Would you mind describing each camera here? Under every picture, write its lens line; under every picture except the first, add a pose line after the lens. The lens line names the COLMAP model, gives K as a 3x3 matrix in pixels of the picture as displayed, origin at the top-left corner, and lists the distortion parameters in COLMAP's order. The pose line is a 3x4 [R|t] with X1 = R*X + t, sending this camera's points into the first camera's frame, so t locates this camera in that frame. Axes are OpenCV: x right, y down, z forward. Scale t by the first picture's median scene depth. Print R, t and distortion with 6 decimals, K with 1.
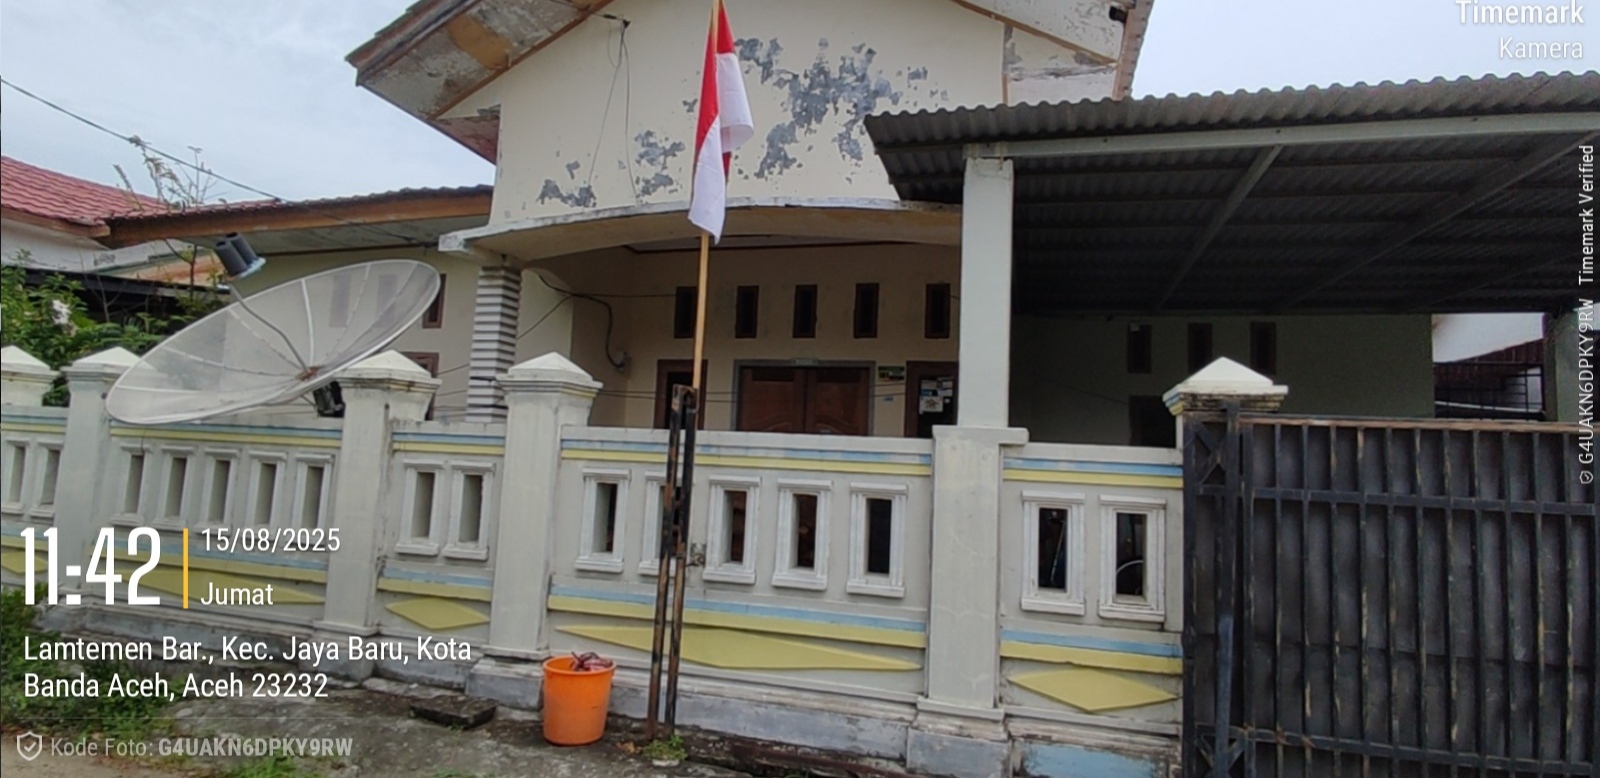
lens RADIAL K [[820.6, 0, 807.0], [0, 820.6, 374.5], [0, 0, 1]] dist [-0.005961, -0.003012]
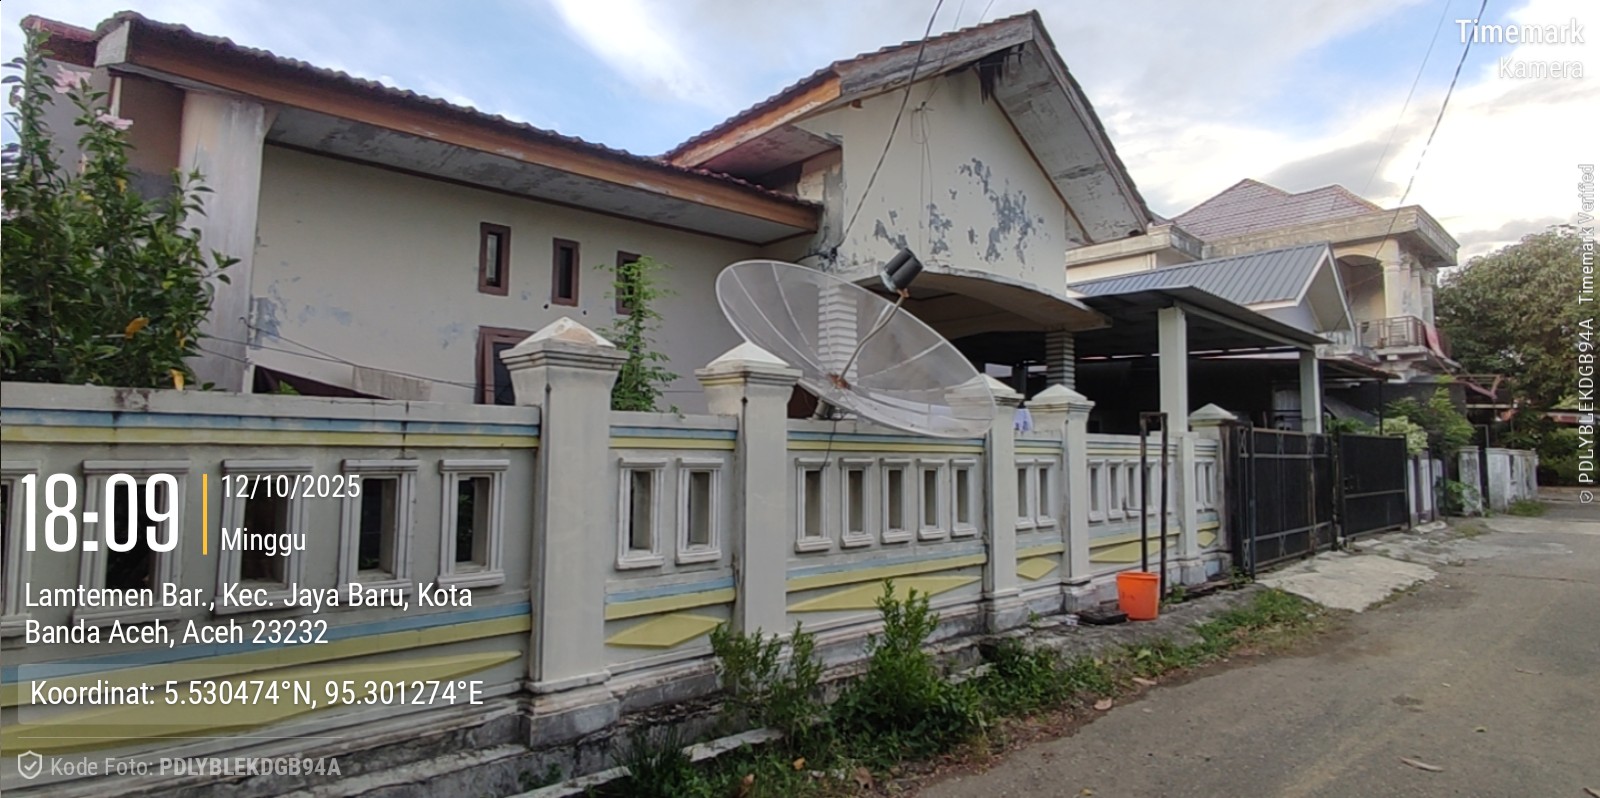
lens RADIAL K [[818.6, 0, 784.1], [0, 818.6, 398.1], [0, 0, 1]] dist [-0.000665, -0.003473]
pose [[0.509971, 0.017377, 0.860016, -1.527840], [-0.074284, 0.996951, 0.023906, -0.000599], [-0.856978, -0.076077, 0.509706, 0.544344]]
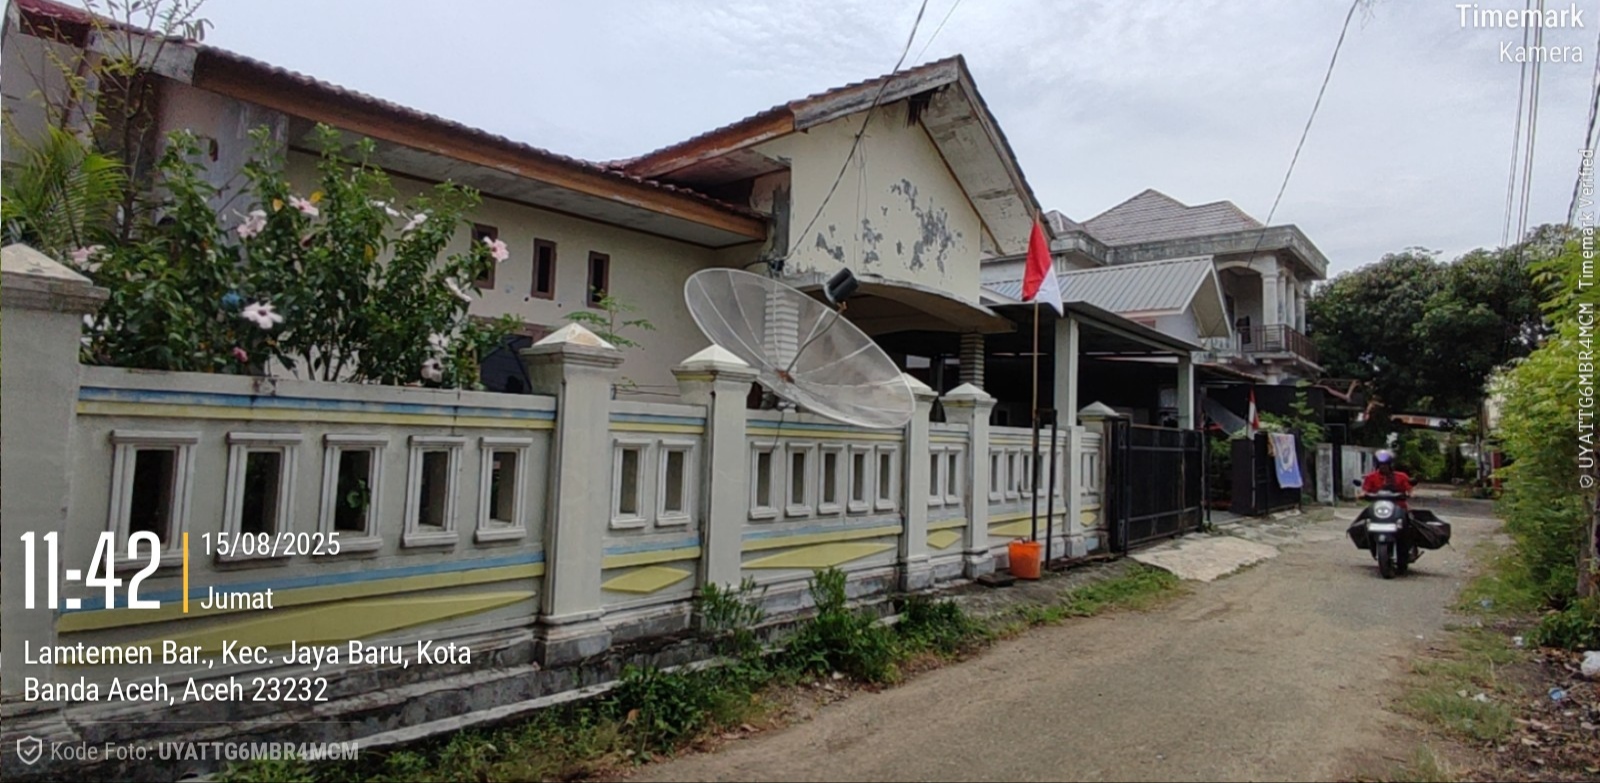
lens RADIAL K [[809.1, 0, 772.1], [0, 809.1, 382.5], [0, 0, 1]] dist [-0.008203, 0.000727]
pose [[0.438033, 0.026648, 0.898564, -1.684401], [-0.112063, 0.993382, 0.025168, -0.020404], [-0.891947, -0.111720, 0.438121, 0.504855]]
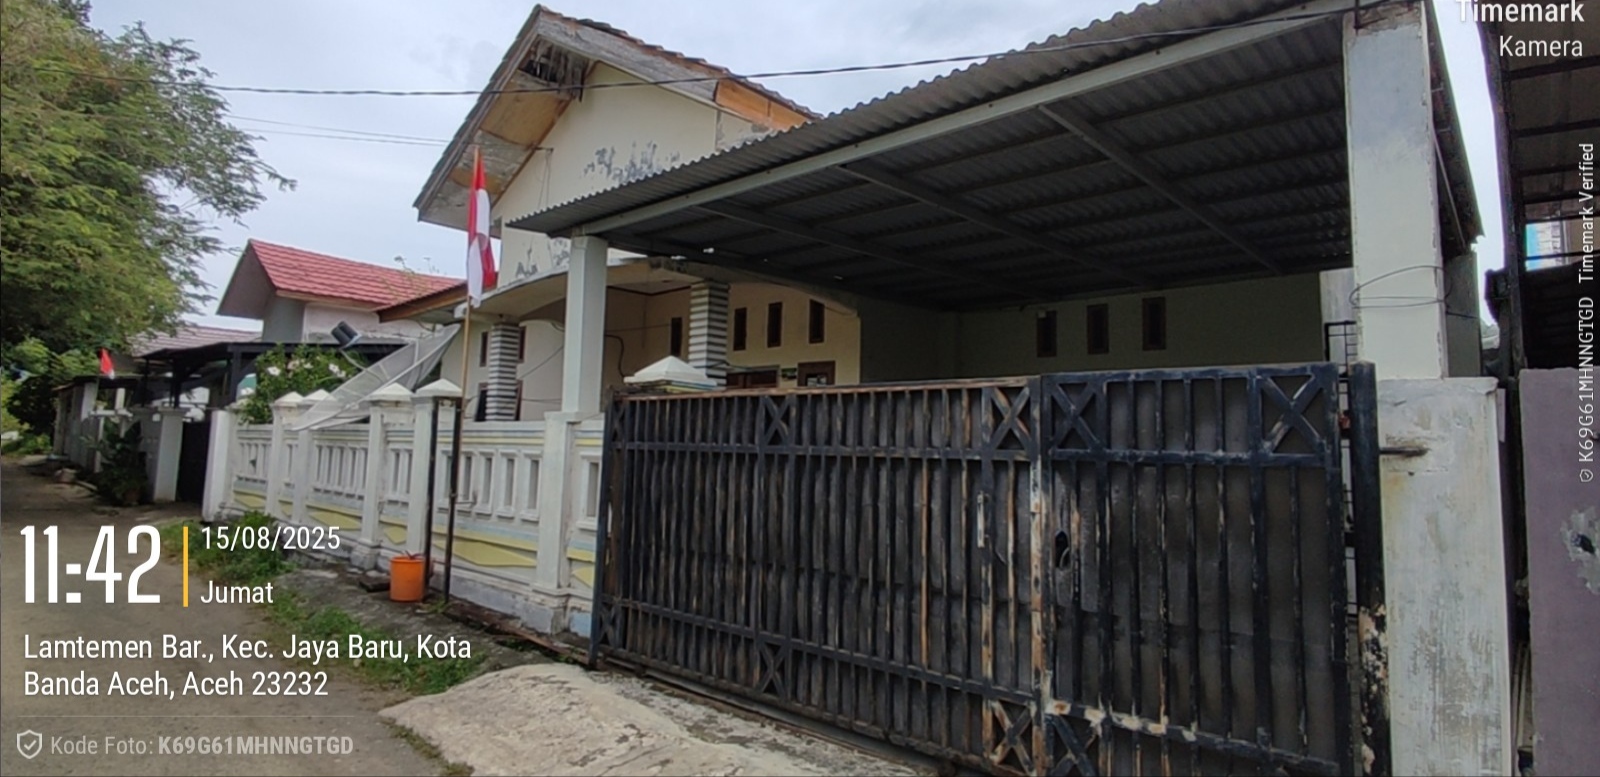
lens RADIAL K [[820.6, 0, 793.1], [0, 820.6, 370.2], [0, 0, 1]] dist [-0.005961, -0.003012]
pose [[0.891487, -0.067848, -0.447936, 0.868858], [0.061278, 0.997695, -0.029162, 0.038665], [0.448882, -0.001452, 0.893590, -0.131959]]
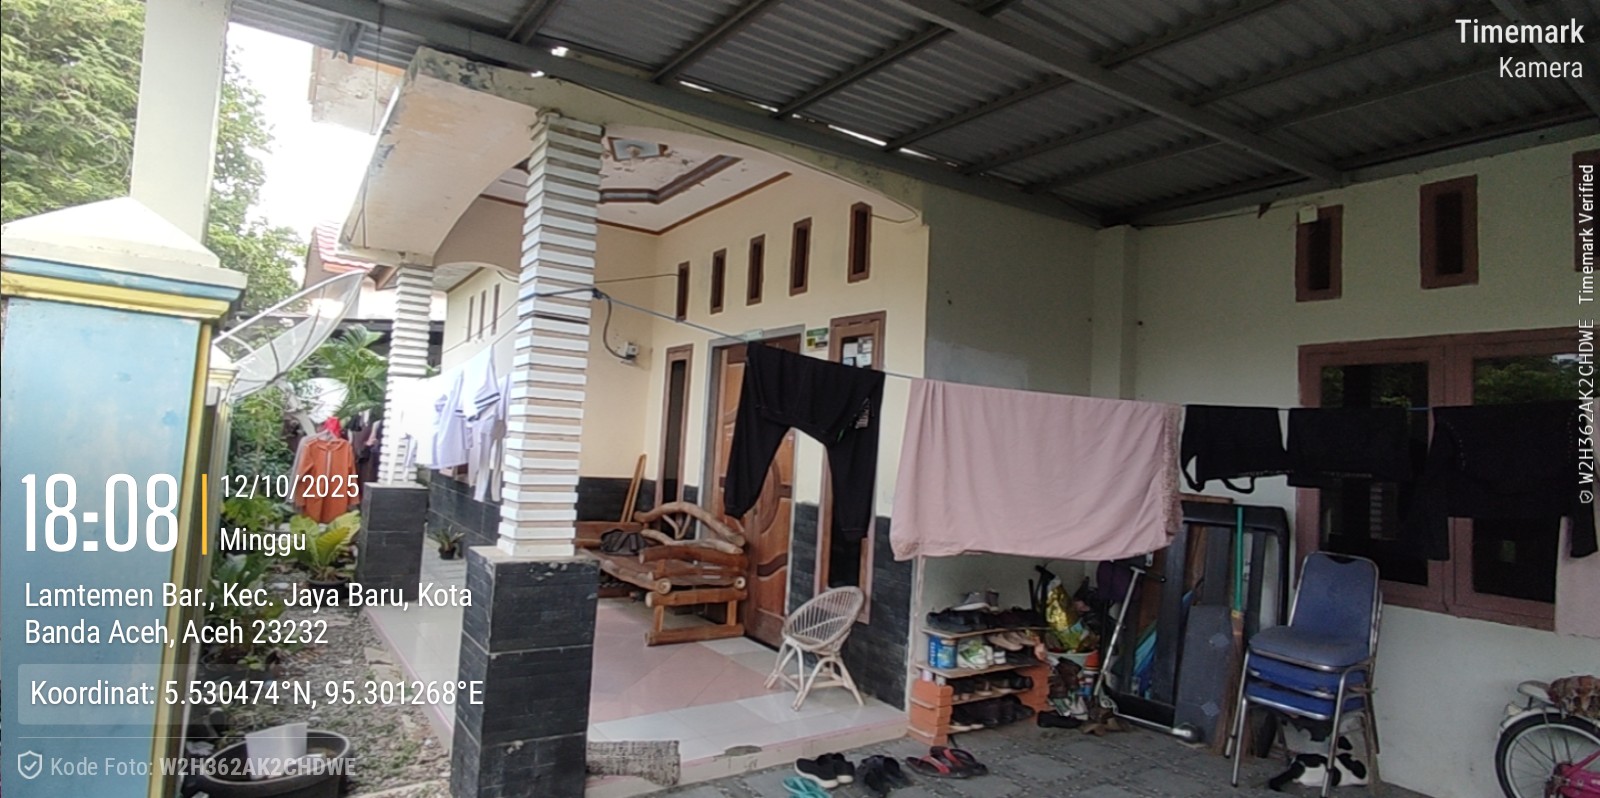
lens RADIAL K [[806.7, 0, 797.4], [0, 806.7, 387.3], [0, 0, 1]] dist [-0.010894, -0.000251]
pose [[0.773318, -0.050129, -0.632034, 0.695240], [0.046187, 0.998675, -0.022697, 0.073378], [0.632334, -0.011640, 0.774608, 0.586333]]
